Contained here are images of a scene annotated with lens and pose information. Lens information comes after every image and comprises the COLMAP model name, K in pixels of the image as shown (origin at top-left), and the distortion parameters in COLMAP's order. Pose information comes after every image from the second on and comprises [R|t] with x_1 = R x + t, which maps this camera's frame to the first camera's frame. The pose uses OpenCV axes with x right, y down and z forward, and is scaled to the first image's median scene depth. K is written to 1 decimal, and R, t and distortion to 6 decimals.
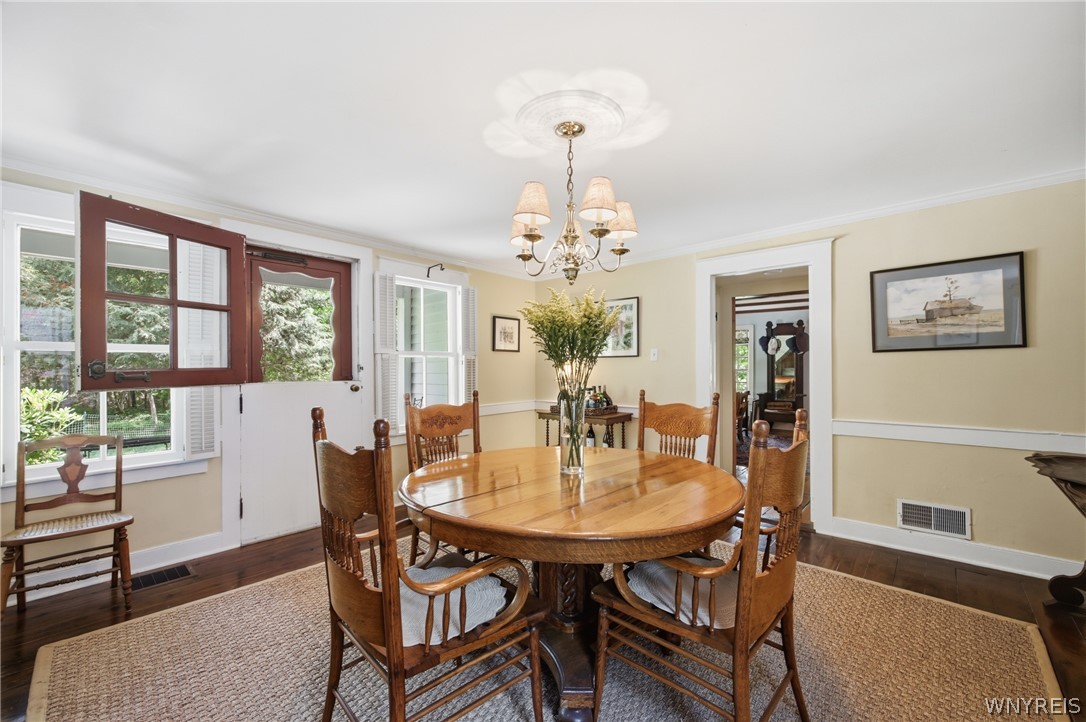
lens RADIAL K [[427.9, 0, 546.1], [0, 427.9, 364.5], [0, 0, 1]] dist [0.002205, 0.000202]
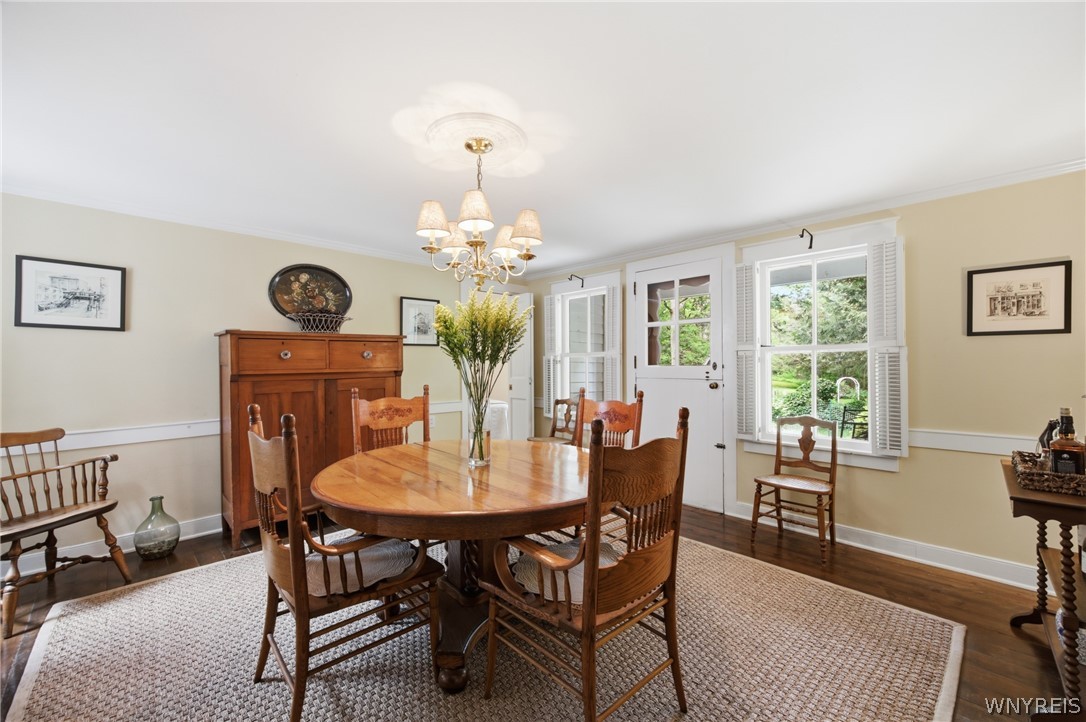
lens RADIAL K [[427.9, 0, 545.9], [0, 427.9, 364.1], [0, 0, 1]] dist [0.002205, 0.000202]
pose [[-0.044502, 0.000707, -0.999009, 0.254968], [0.006046, 0.999982, 0.000439, 0.000237], [0.998991, -0.006021, -0.044506, 0.276275]]
